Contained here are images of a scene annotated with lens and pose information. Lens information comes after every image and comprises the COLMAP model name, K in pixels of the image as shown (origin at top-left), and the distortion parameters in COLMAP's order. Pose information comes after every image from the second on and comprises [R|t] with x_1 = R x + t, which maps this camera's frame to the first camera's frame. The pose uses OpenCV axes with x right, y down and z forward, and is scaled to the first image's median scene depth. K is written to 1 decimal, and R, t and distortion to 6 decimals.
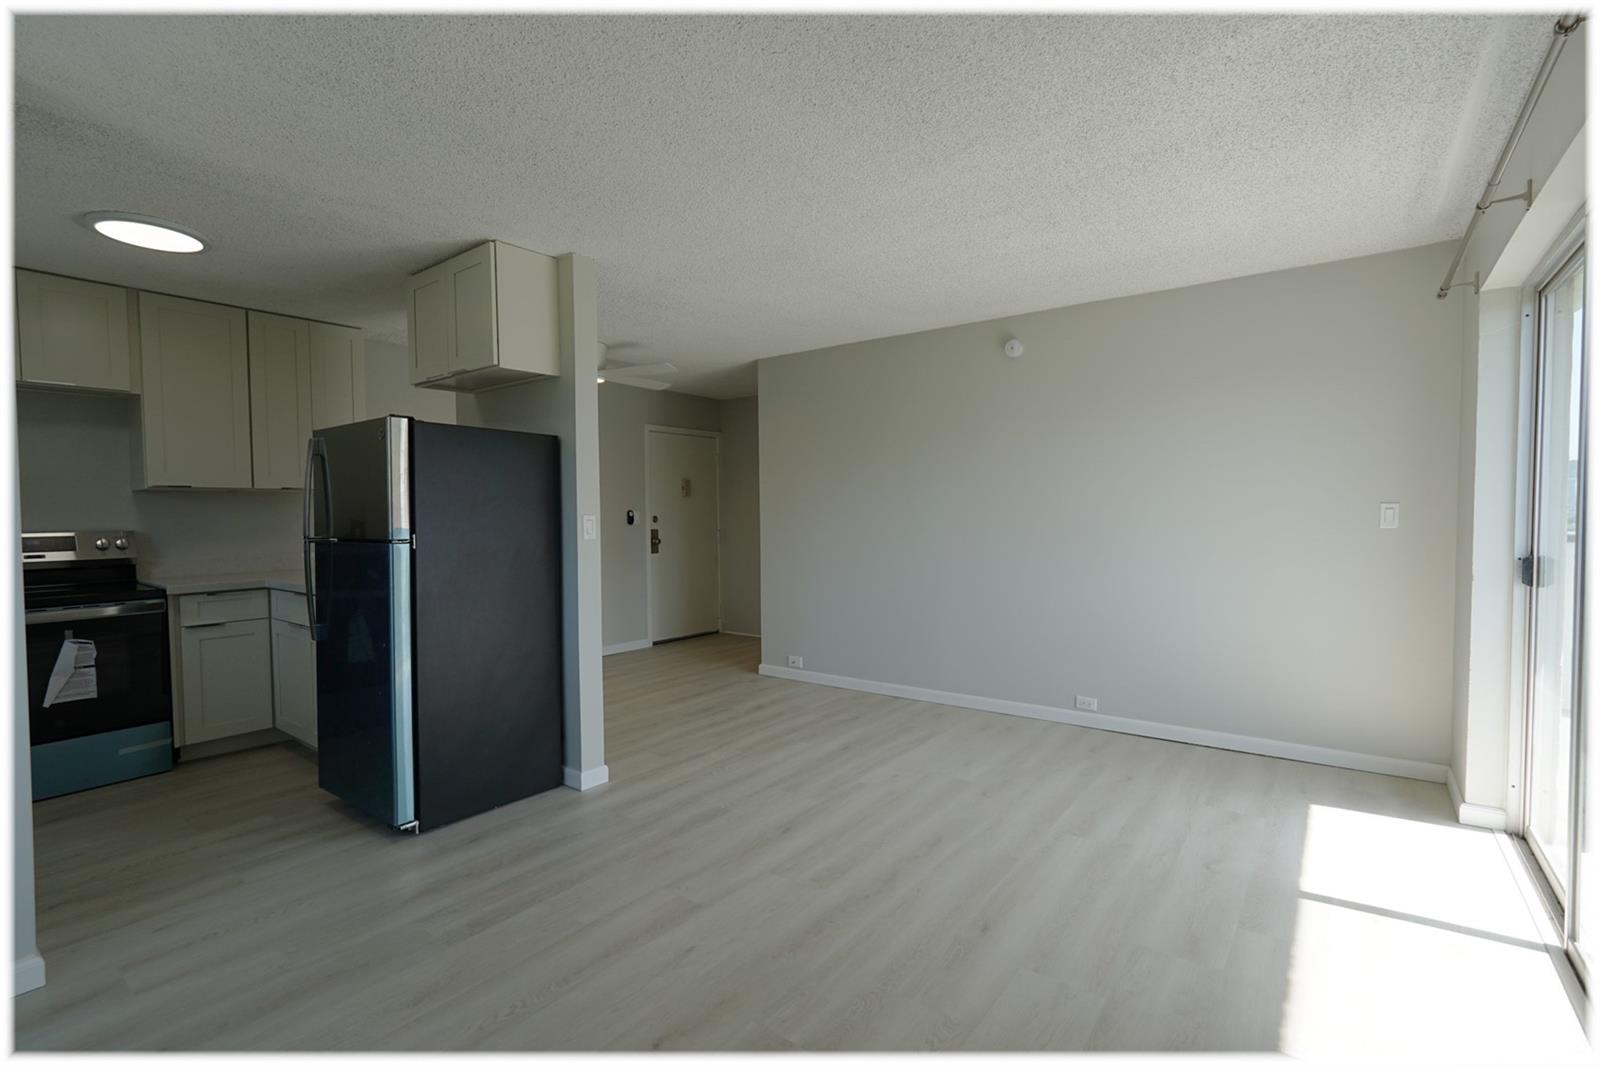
lens RADIAL K [[735.8, 0, 801.1], [0, 735.8, 536.1], [0, 0, 1]] dist [-0.021273, 0.012449]
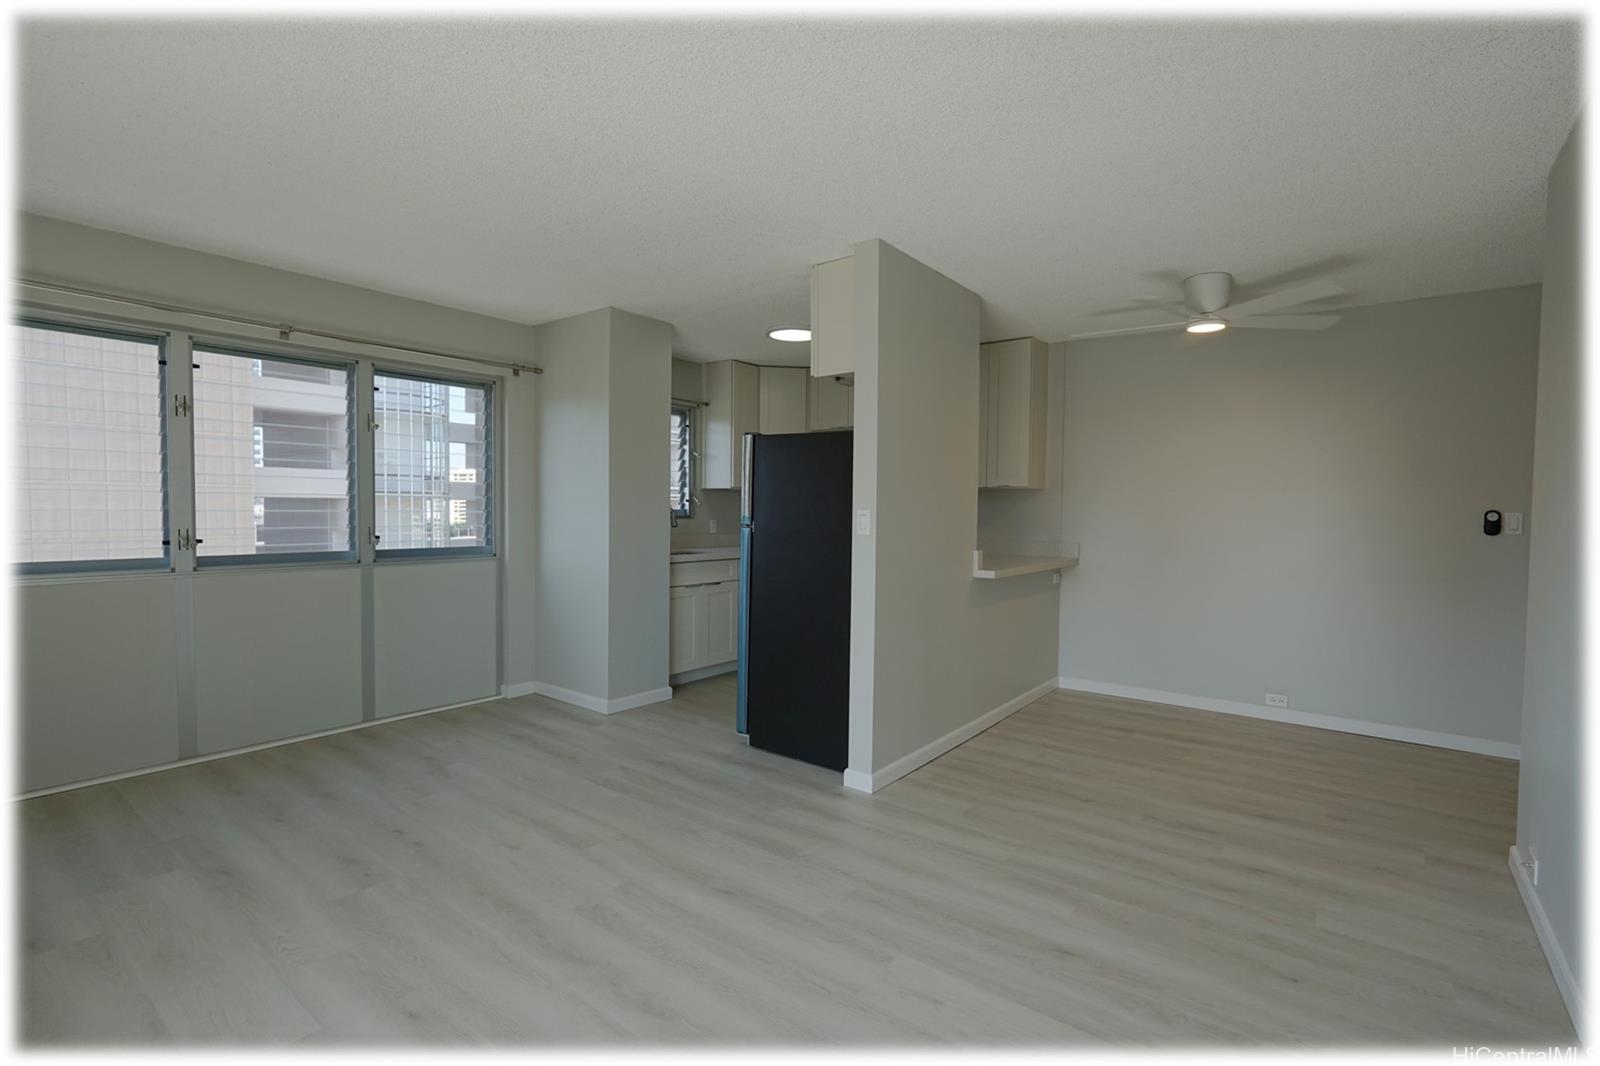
lens RADIAL K [[735.8, 0, 801.1], [0, 735.8, 536.1], [0, 0, 1]] dist [-0.021273, 0.012449]
pose [[-0.019825, 0.046113, -0.998739, 0.674867], [-0.043518, 0.997949, 0.046941, -0.035302], [0.998856, 0.044394, -0.017777, 0.932241]]
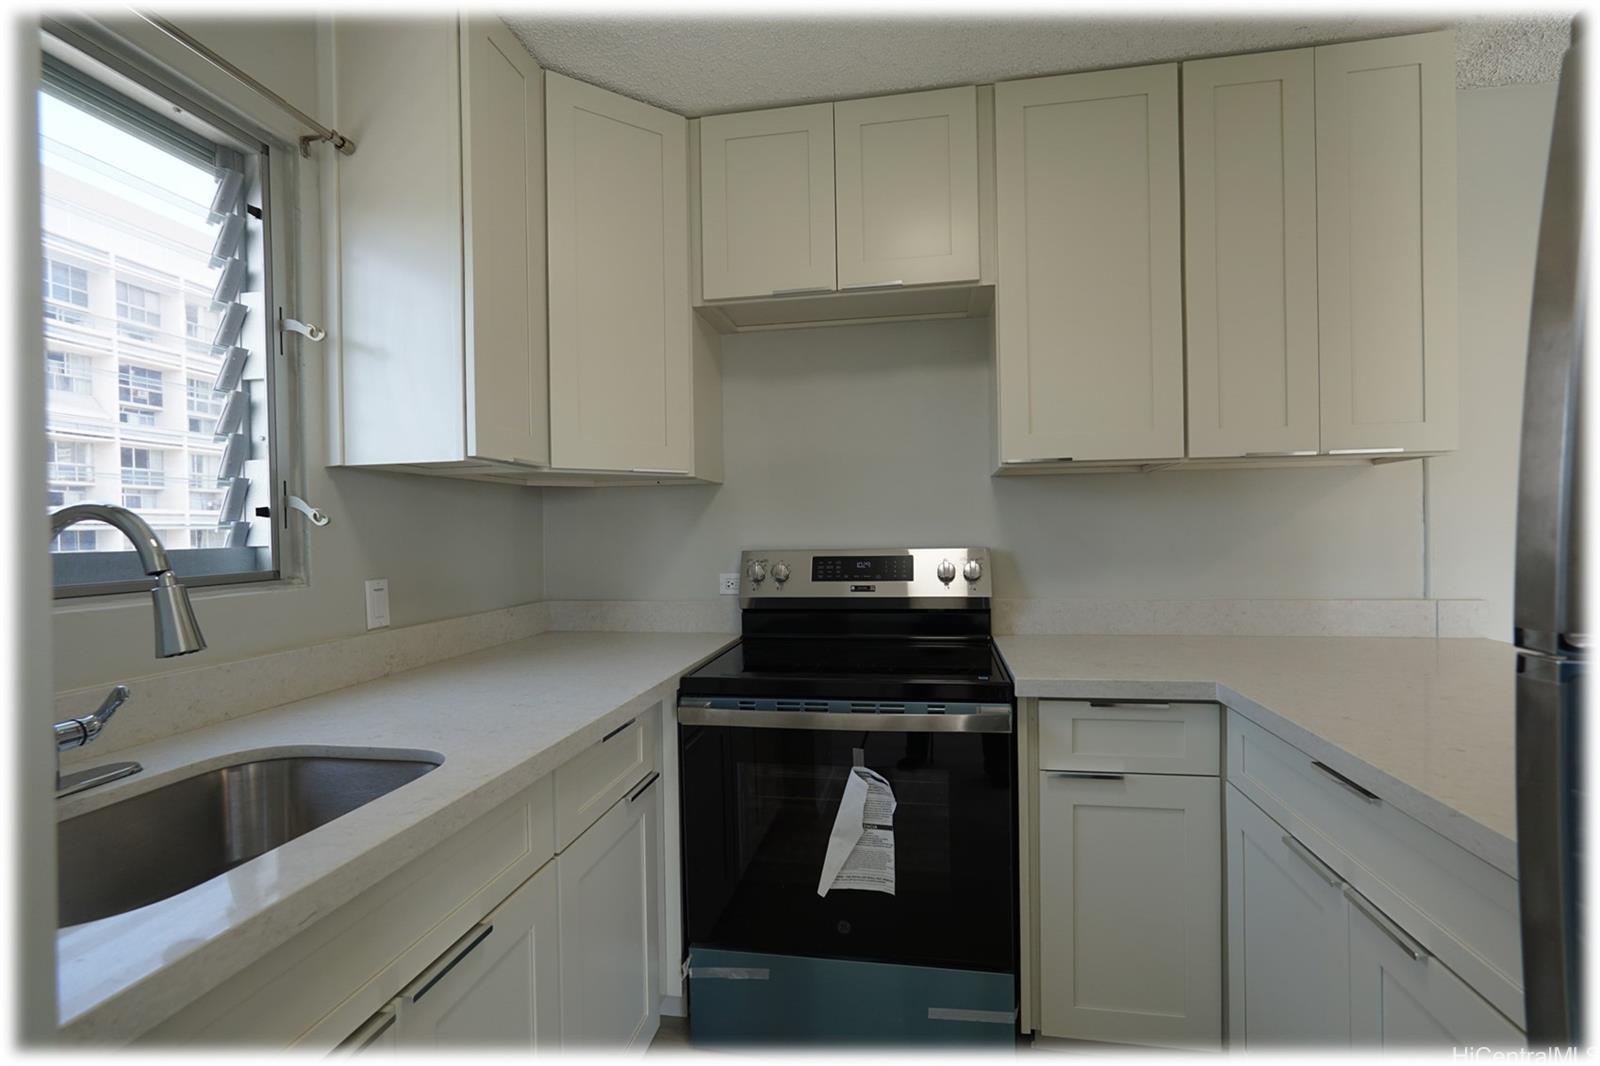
lens RADIAL K [[738.3, 0, 802.4], [0, 738.3, 526.6], [0, 0, 1]] dist [-0.013956, 0.000101]
pose [[0.446273, 0.009764, -0.894843, -0.552491], [-0.019425, 0.999811, 0.001222, -0.023810], [0.894686, 0.016837, 0.446378, 0.717458]]
